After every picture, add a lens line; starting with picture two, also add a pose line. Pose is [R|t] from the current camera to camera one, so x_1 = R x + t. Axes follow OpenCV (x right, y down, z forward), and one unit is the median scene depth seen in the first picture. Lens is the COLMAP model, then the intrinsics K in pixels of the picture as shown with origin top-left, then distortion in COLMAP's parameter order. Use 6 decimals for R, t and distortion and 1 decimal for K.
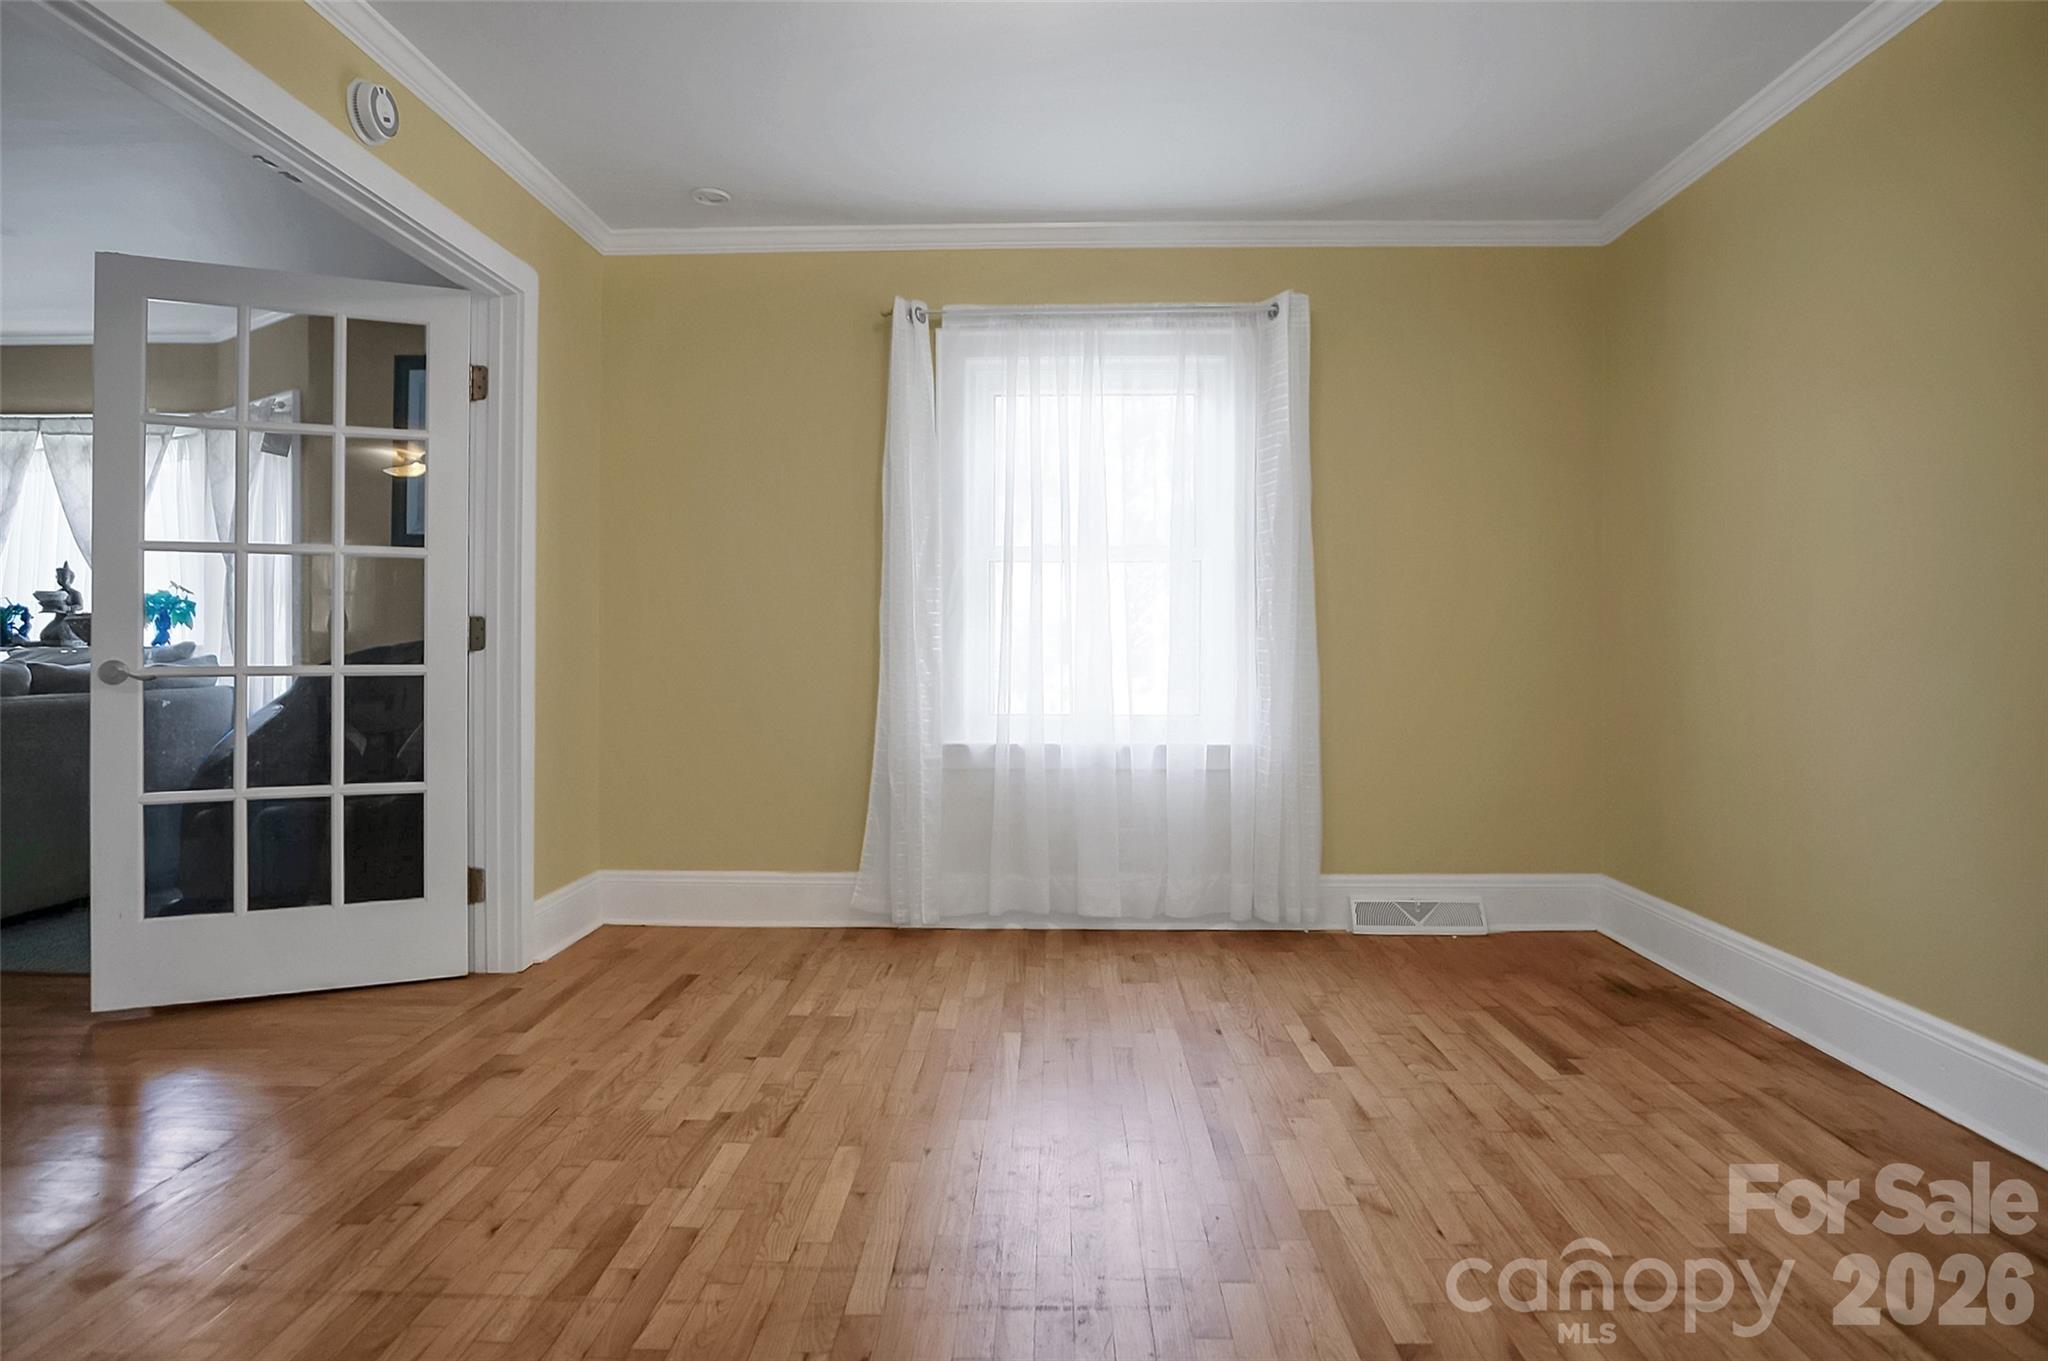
lens RADIAL K [[1117.7, 0, 1024.2], [0, 1117.7, 680.0], [0, 0, 1]] dist [-0.019160, 0.001172]
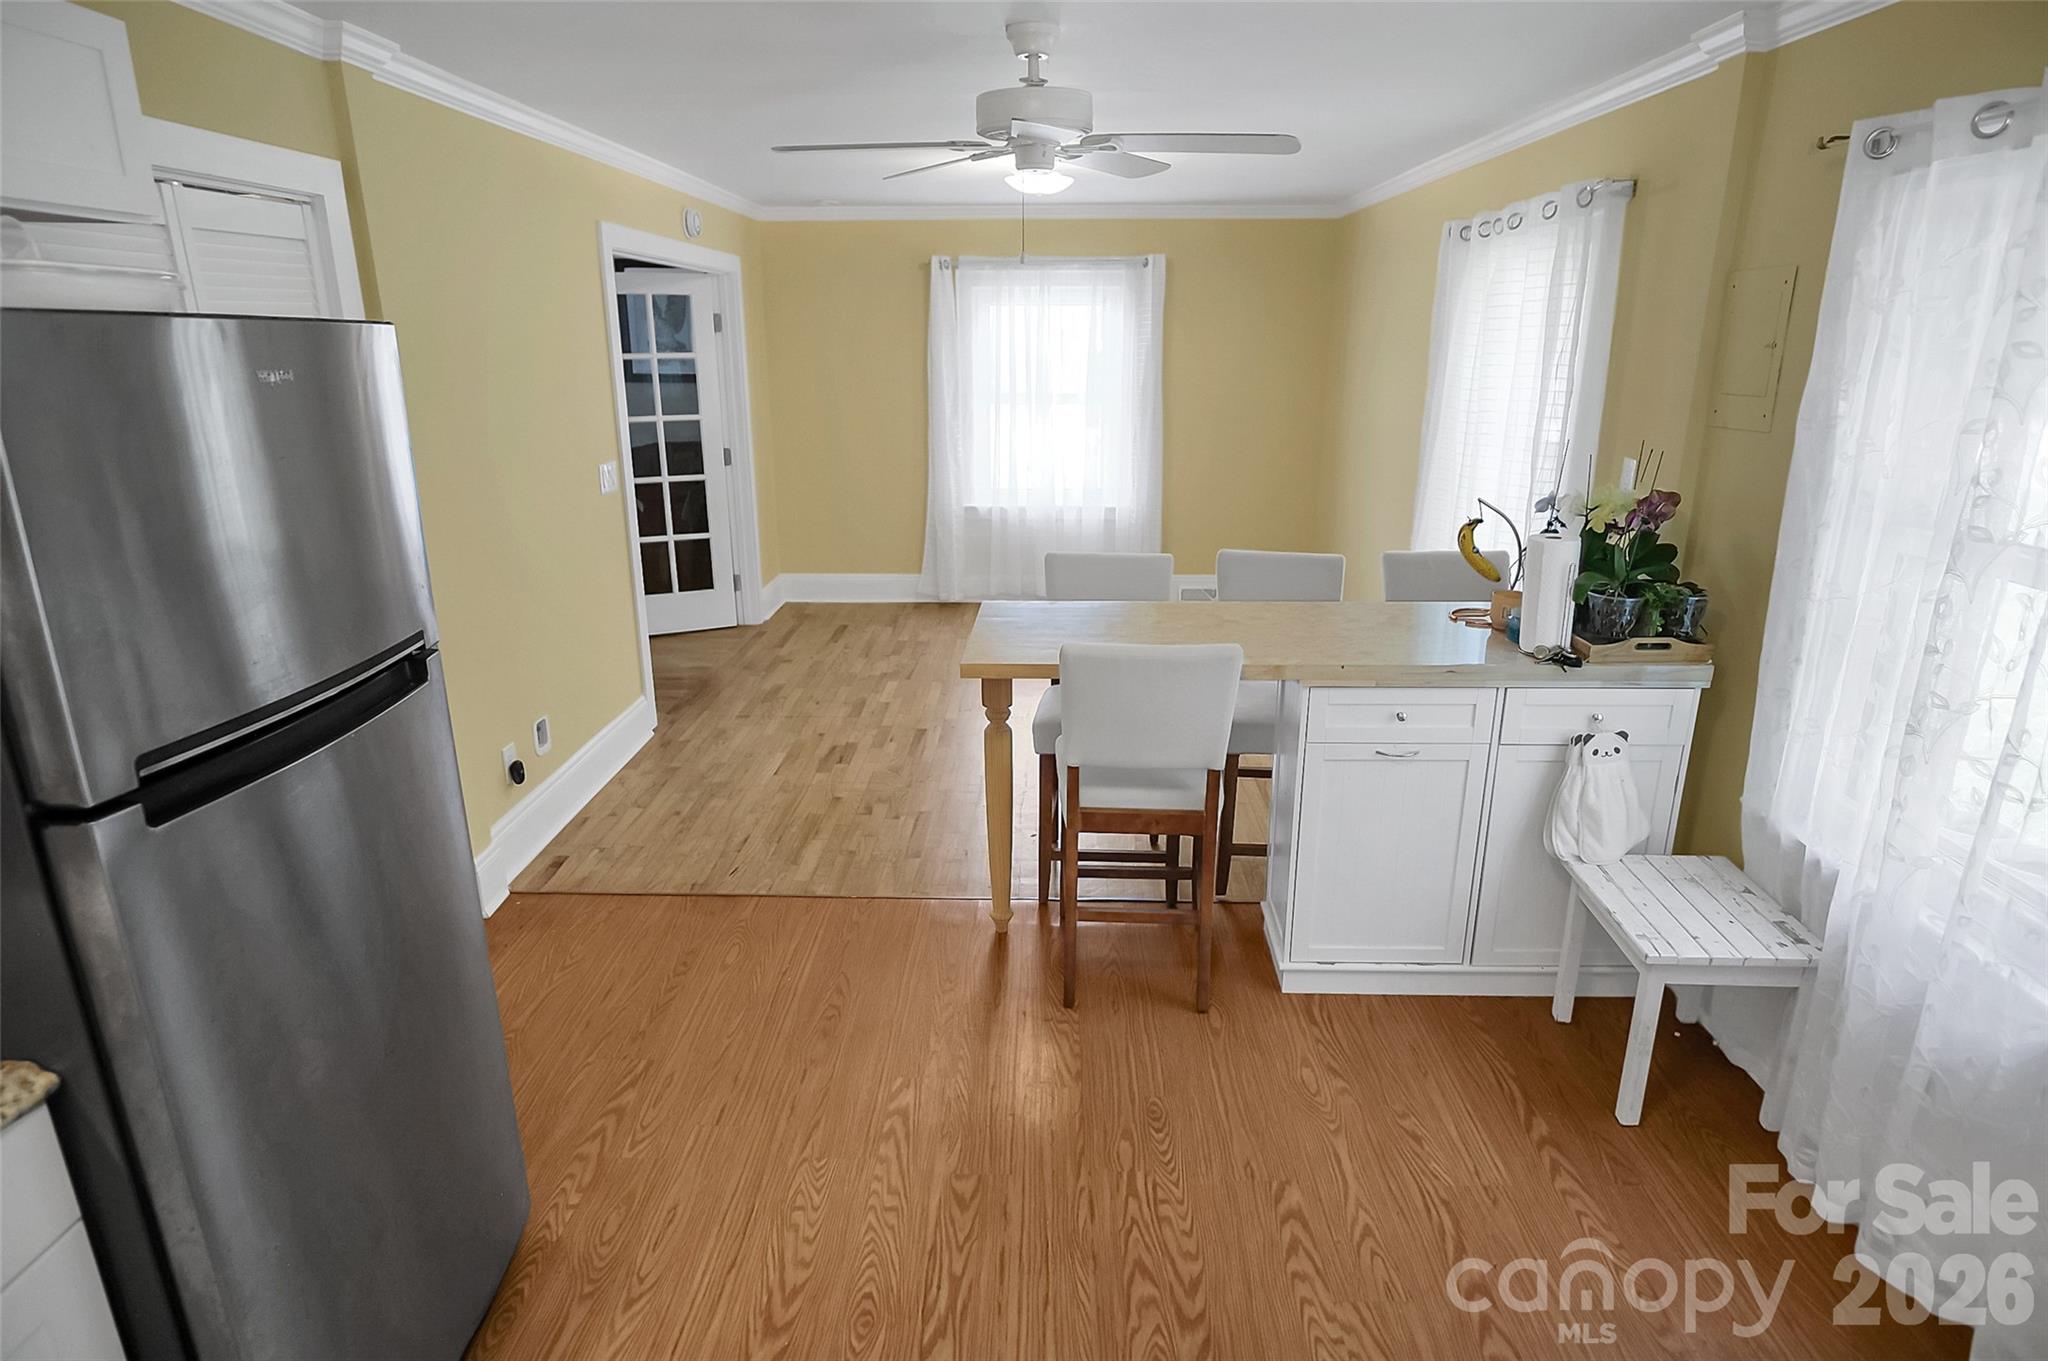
lens RADIAL K [[1117.7, 0, 1024.2], [0, 1117.7, 680.0], [0, 0, 1]] dist [-0.019160, 0.001172]
pose [[0.999990, -0.003276, -0.002900, 0.033928], [0.003952, 0.960775, 0.277299, -0.185470], [0.001878, -0.277308, 0.960779, -0.897932]]
